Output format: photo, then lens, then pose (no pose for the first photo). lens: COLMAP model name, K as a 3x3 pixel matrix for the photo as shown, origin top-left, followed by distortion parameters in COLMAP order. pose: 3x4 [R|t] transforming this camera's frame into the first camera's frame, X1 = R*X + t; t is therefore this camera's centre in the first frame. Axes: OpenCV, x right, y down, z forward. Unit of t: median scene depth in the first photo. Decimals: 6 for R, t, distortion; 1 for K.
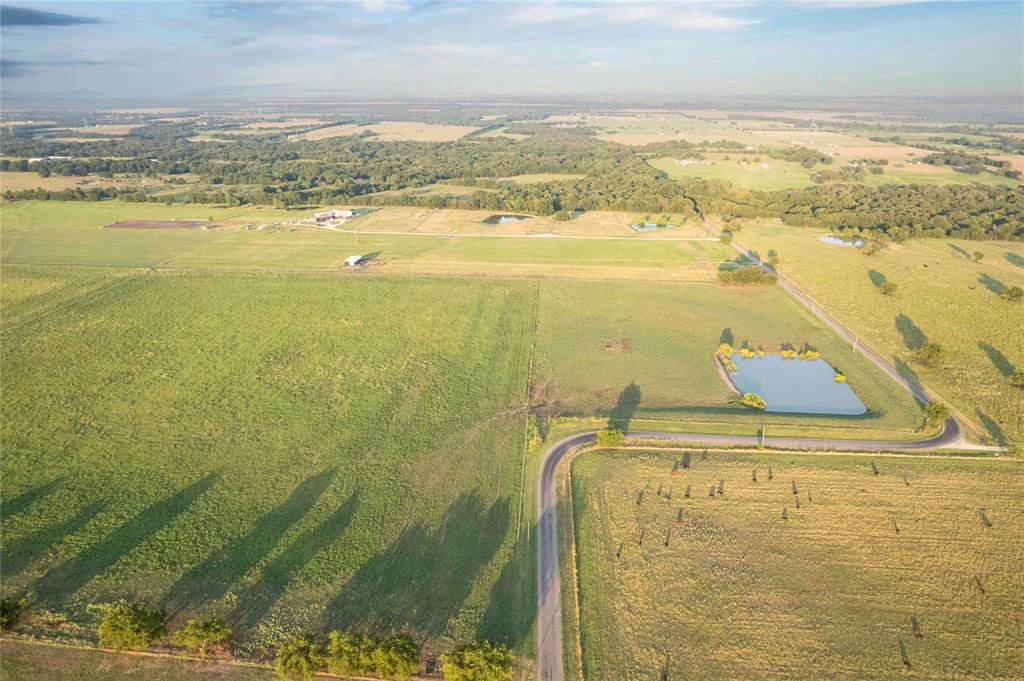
lens RADIAL K [[658.0, 0, 514.5], [0, 658.0, 339.3], [0, 0, 1]] dist [-0.077461, 0.070766]
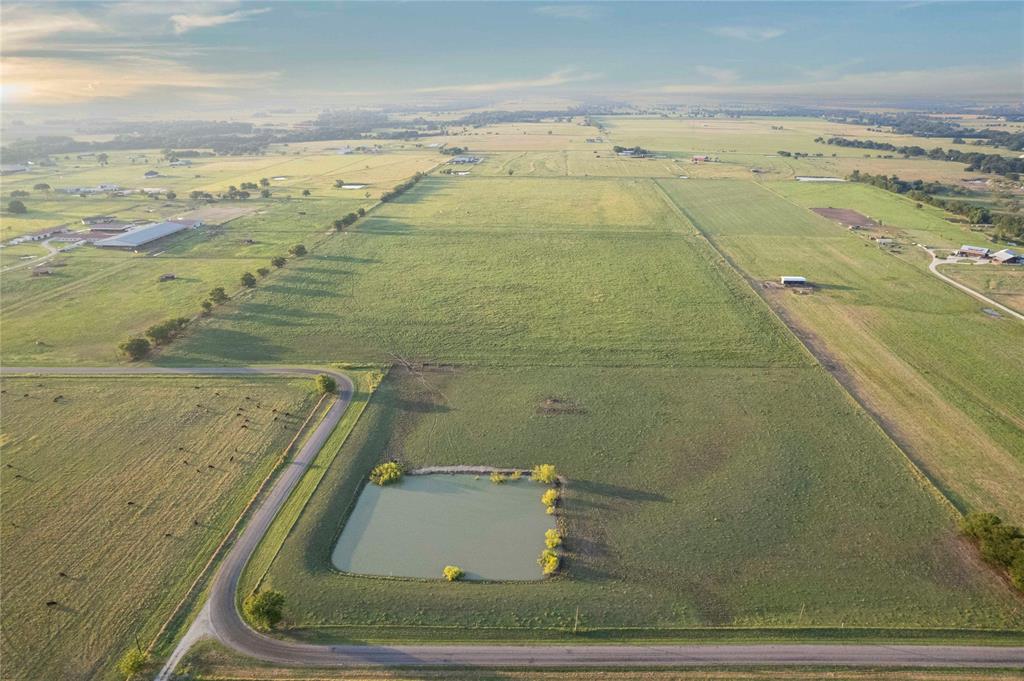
lens RADIAL K [[658.0, 0, 514.5], [0, 658.0, 339.3], [0, 0, 1]] dist [-0.077461, 0.070766]
pose [[0.034612, 0.364803, -0.930441, 0.853651], [-0.356619, 0.874218, 0.329494, -0.299462], [0.933608, 0.320409, 0.160354, 0.773532]]
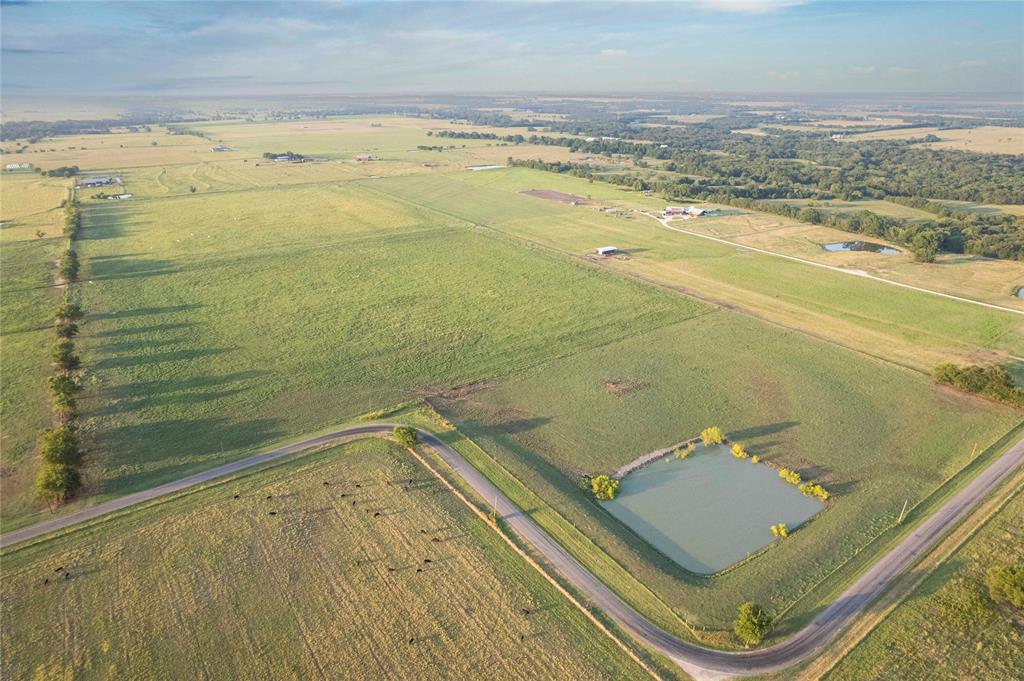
lens RADIAL K [[658.0, 0, 514.5], [0, 658.0, 339.3], [0, 0, 1]] dist [-0.077461, 0.070766]
pose [[0.633593, 0.281459, -0.720653, 0.651212], [-0.276536, 0.952331, 0.128814, -0.115878], [0.722556, 0.117671, 0.681224, 0.296746]]
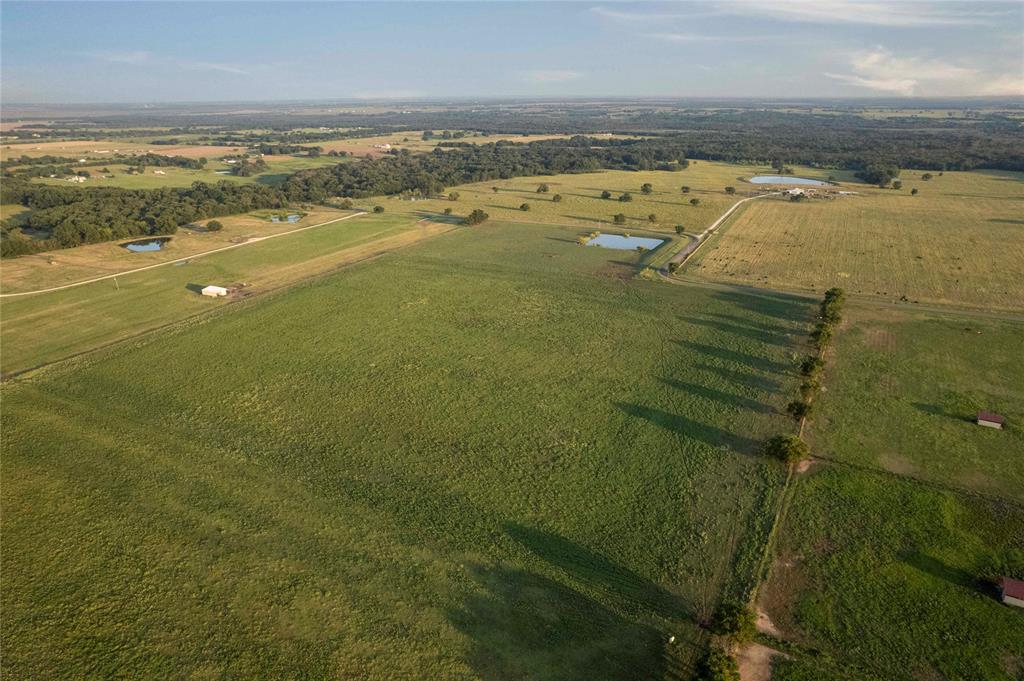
lens RADIAL K [[658.0, 0, 514.5], [0, 658.0, 339.3], [0, 0, 1]] dist [-0.077461, 0.070766]
pose [[0.374075, -0.329202, 0.867002, -1.258882], [0.339140, 0.918682, 0.202501, -0.147058], [-0.863164, 0.218285, 0.455302, 0.400982]]
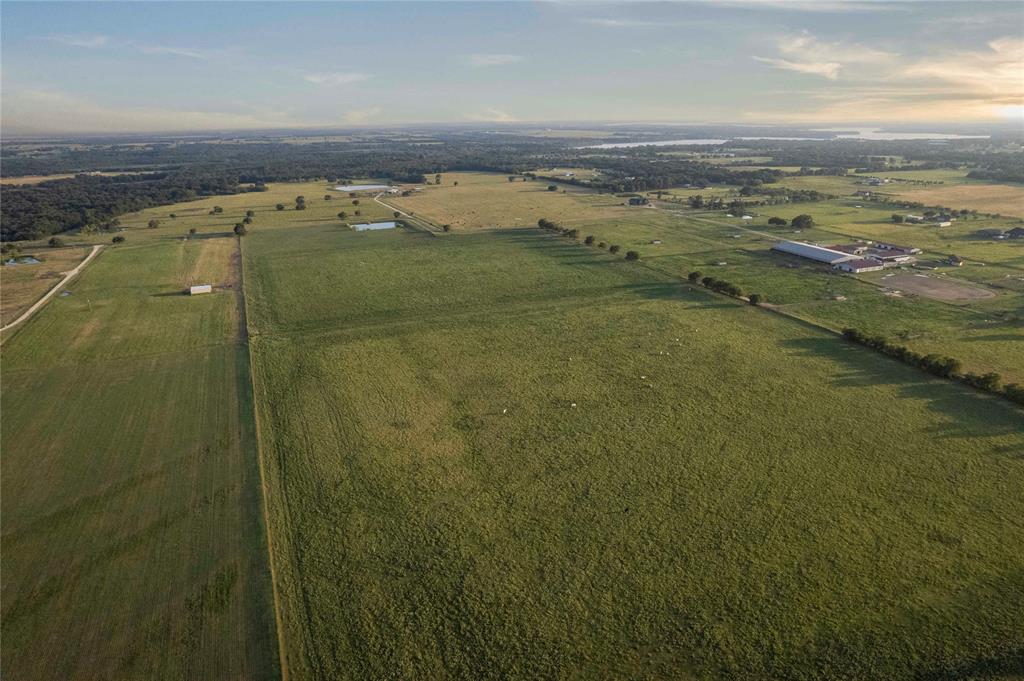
lens RADIAL K [[658.0, 0, 514.5], [0, 658.0, 339.3], [0, 0, 1]] dist [-0.077461, 0.070766]
pose [[-0.472954, -0.273090, 0.837697, -1.967028], [0.329503, 0.826946, 0.455618, -0.519478], [-0.817155, 0.491510, -0.301124, 1.367223]]
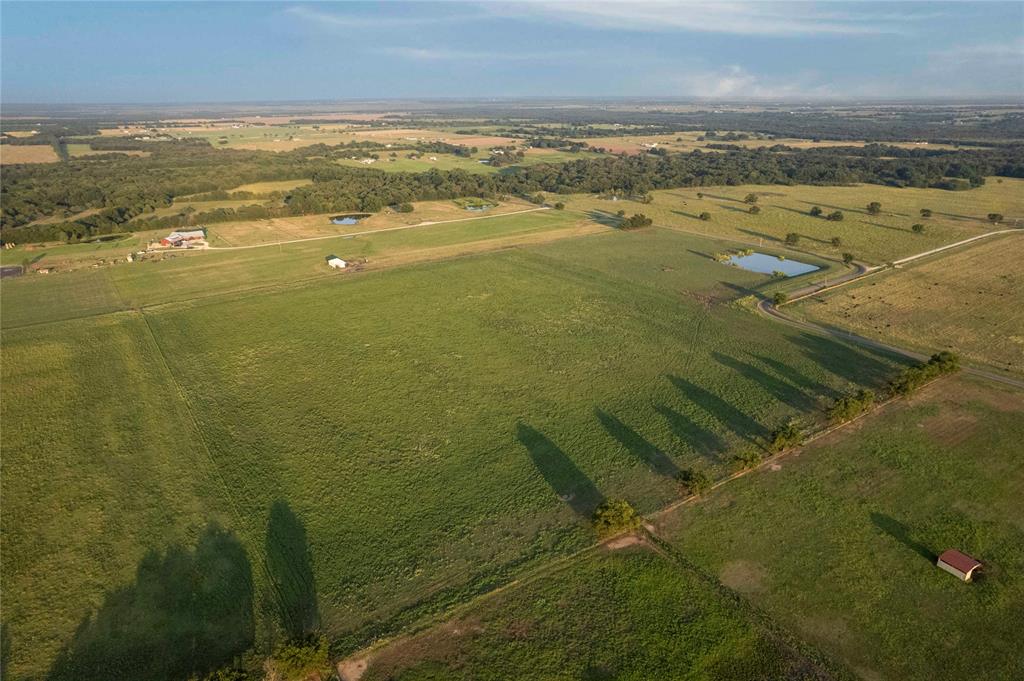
lens RADIAL K [[658.0, 0, 514.5], [0, 658.0, 339.3], [0, 0, 1]] dist [-0.077461, 0.070766]
pose [[0.757678, -0.233854, 0.609291, -0.985386], [0.239124, 0.968148, 0.074228, -0.024916], [-0.607243, 0.089455, 0.789465, 0.078536]]
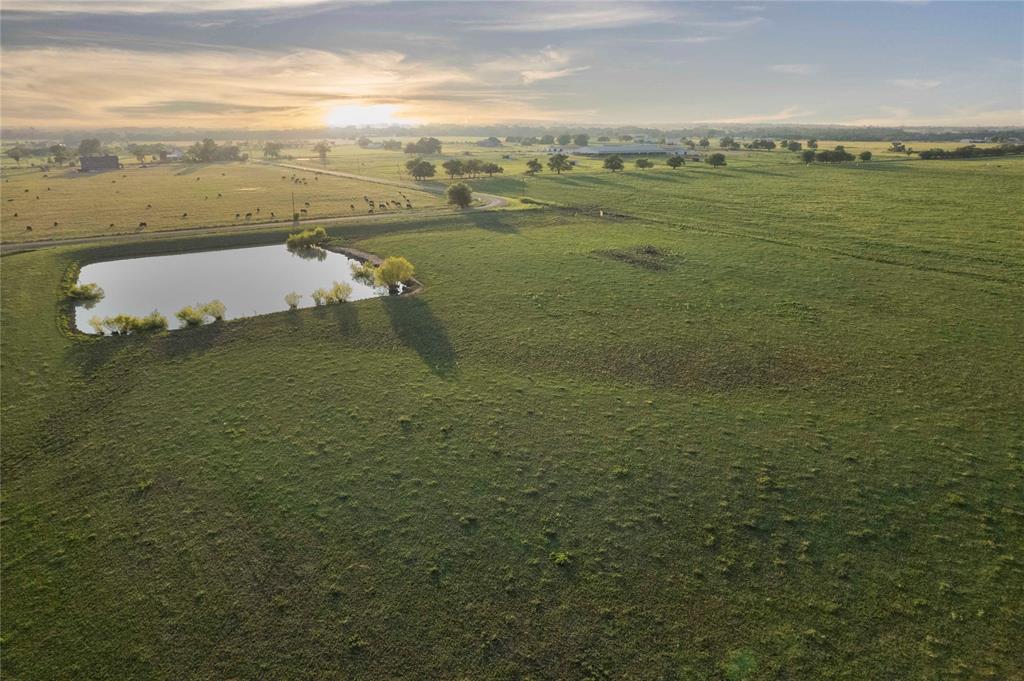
lens RADIAL K [[658.0, 0, 514.5], [0, 658.0, 339.3], [0, 0, 1]] dist [-0.077461, 0.070766]
pose [[-0.800043, 0.189727, -0.569153, 0.452736], [-0.214691, 0.795316, 0.566904, -0.159616], [0.560213, 0.575739, -0.595555, 1.199272]]
